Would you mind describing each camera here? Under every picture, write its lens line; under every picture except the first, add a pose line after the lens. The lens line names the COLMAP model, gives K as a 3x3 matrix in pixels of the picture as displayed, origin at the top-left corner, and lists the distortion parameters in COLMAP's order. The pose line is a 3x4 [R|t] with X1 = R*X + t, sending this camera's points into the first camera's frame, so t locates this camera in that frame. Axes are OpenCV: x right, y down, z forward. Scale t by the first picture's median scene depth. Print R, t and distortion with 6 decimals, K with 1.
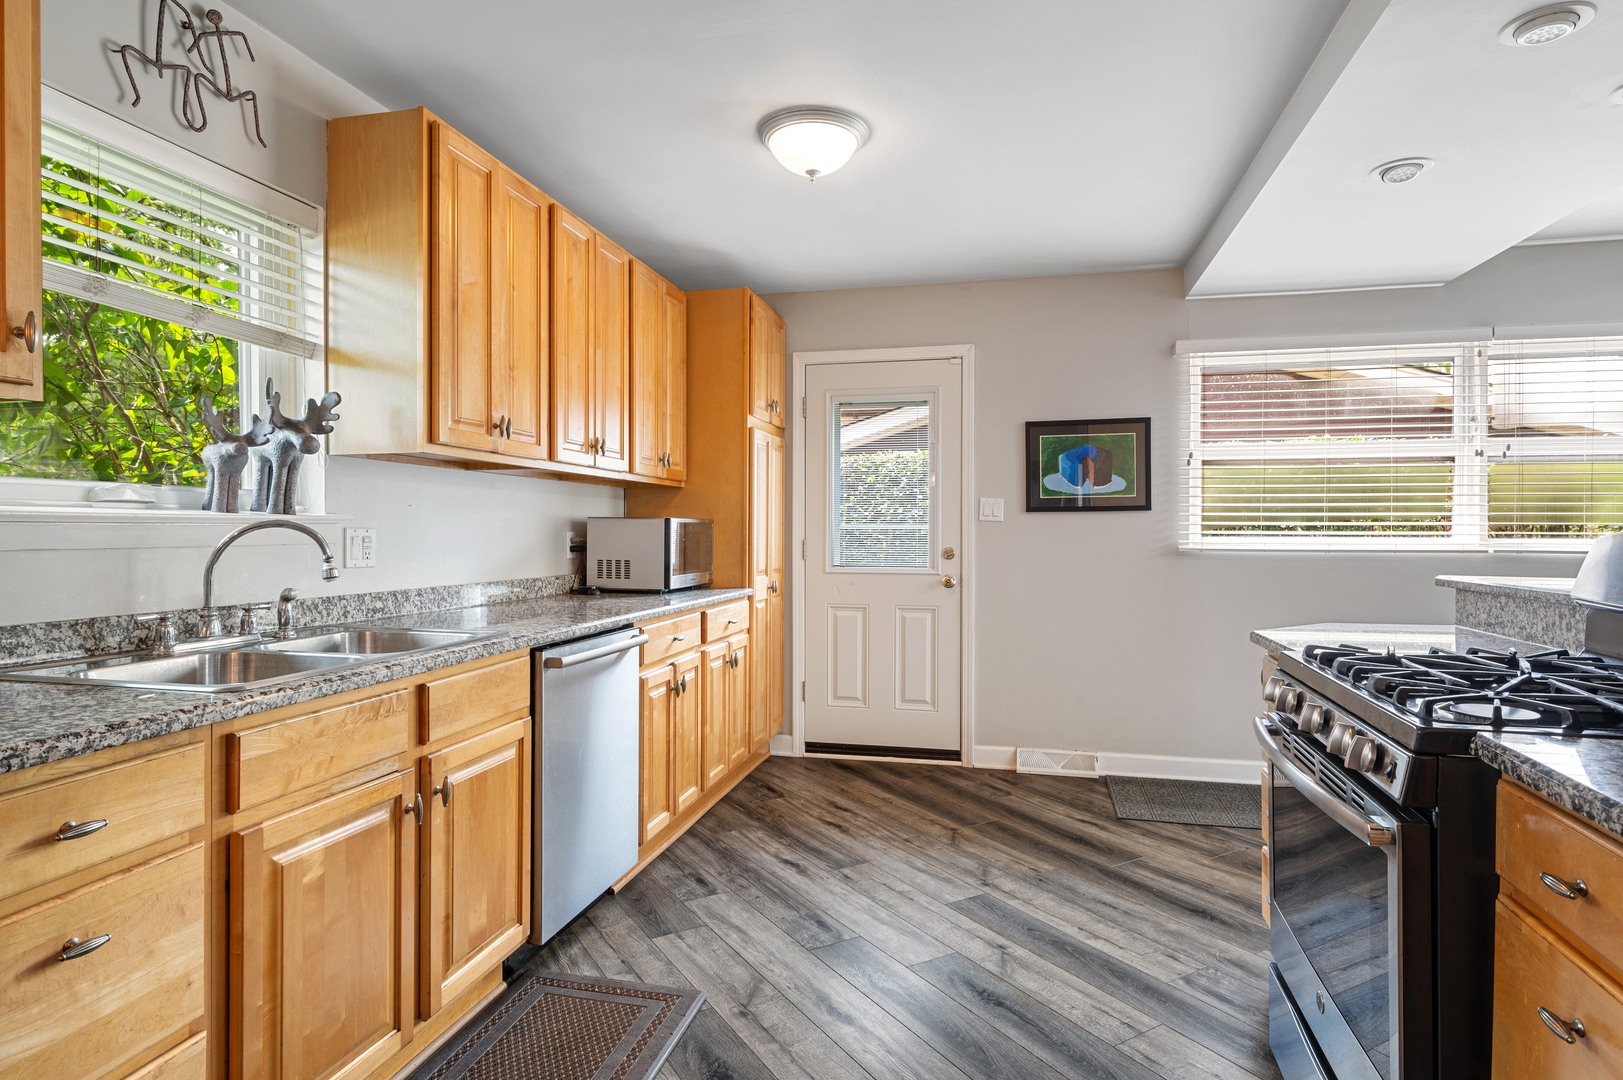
lens RADIAL K [[880.0, 0, 813.2], [0, 880.0, 544.7], [0, 0, 1]] dist [0.002566, 0.000298]
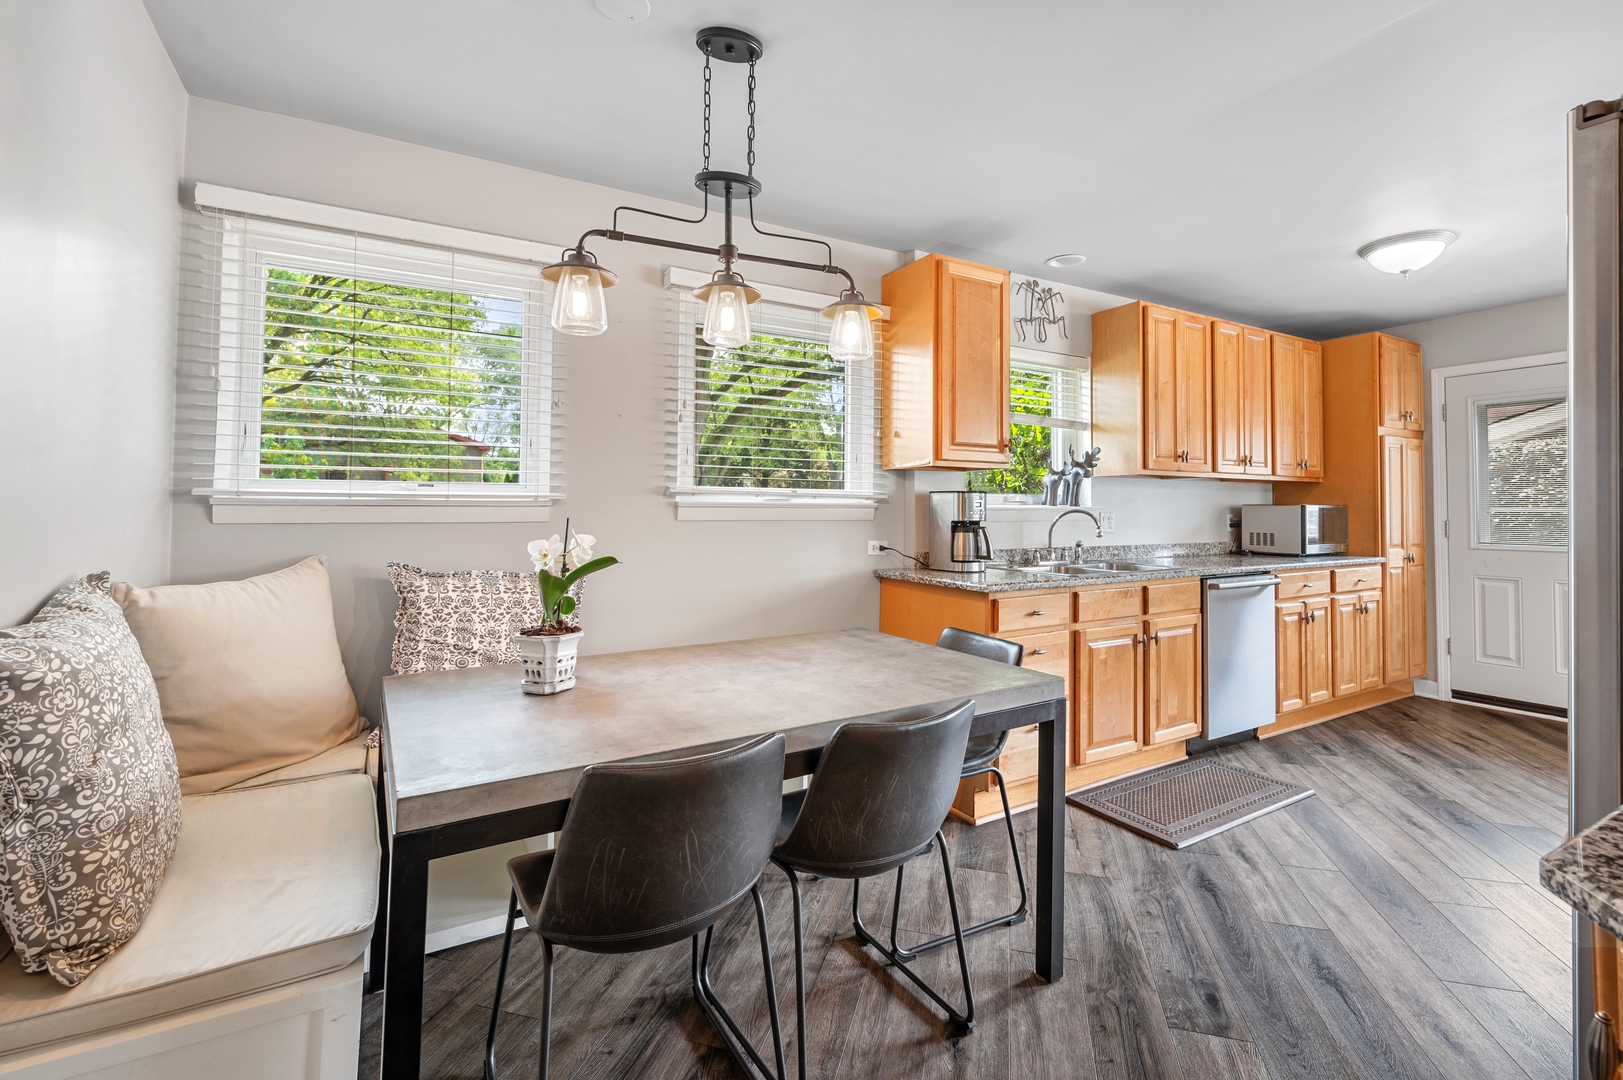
lens RADIAL K [[706.1, 0, 815.9], [0, 706.1, 493.3], [0, 0, 1]] dist [-0.000741, 0.000010]
pose [[0.684909, -0.018710, -0.728389, 0.163424], [-0.011243, 0.999280, -0.036241, 0.002173], [0.728542, 0.033011, 0.684205, -0.476728]]
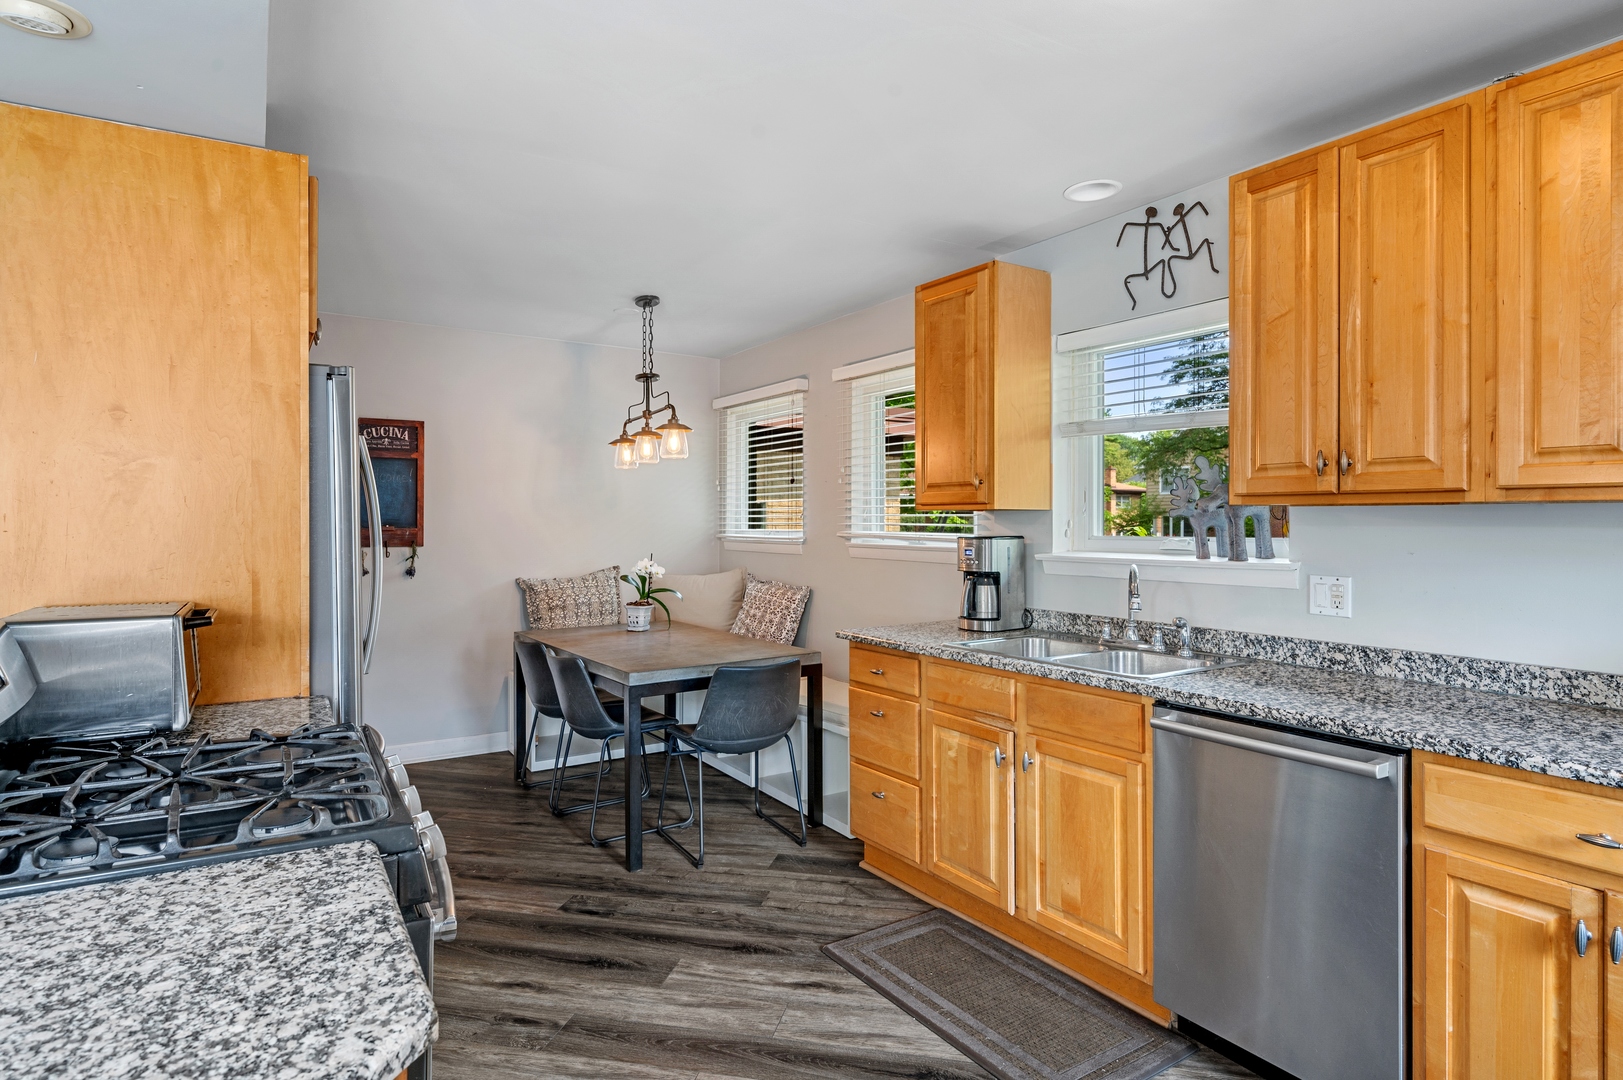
lens RADIAL K [[891.0, 0, 806.1], [0, 891.0, 516.3], [0, 0, 1]] dist [0.002498, 0.000365]
pose [[-0.697876, -0.008477, -0.716169, 0.531705], [-0.013135, 0.999913, 0.000964, -0.068071], [0.716098, 0.010080, -0.697927, 1.094926]]
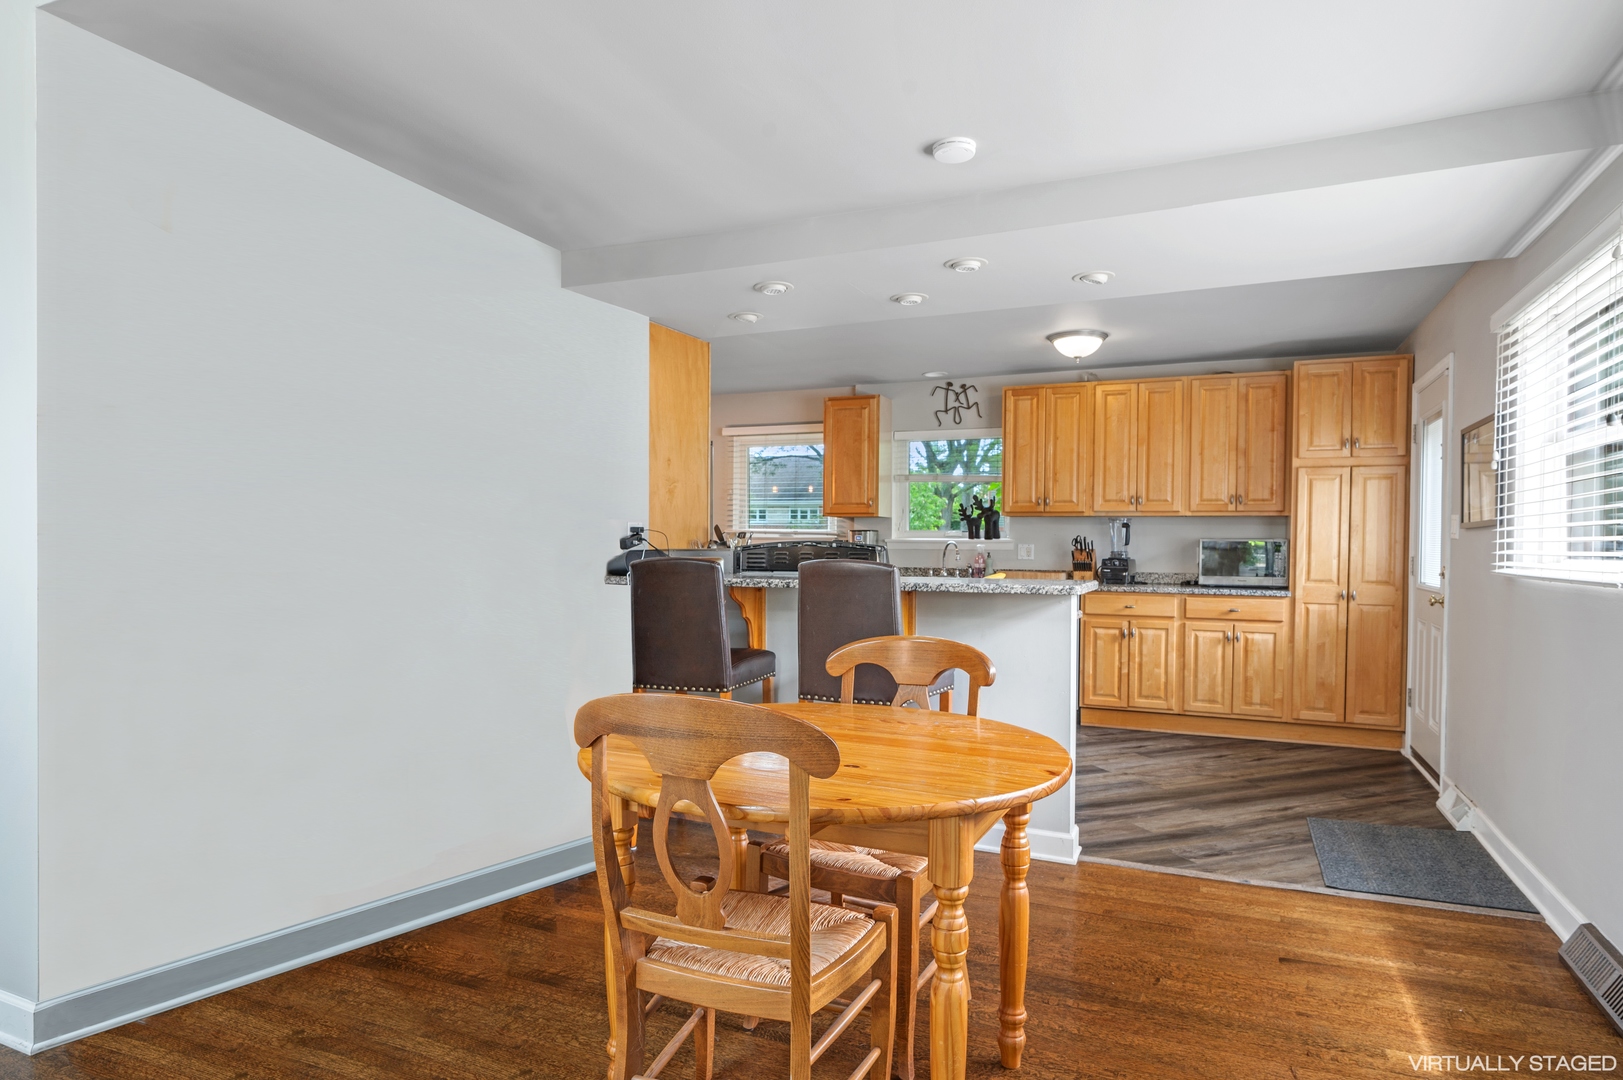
lens RADIAL K [[930.3, 0, 811.5], [0, 930.3, 540.0], [0, 0, 1]] dist [0.000868, 0.000125]
pose [[-0.184170, -0.007462, -0.982866, 1.930643], [-0.023591, 0.999717, -0.003169, -0.007168], [0.982611, 0.022603, -0.184294, 0.759758]]
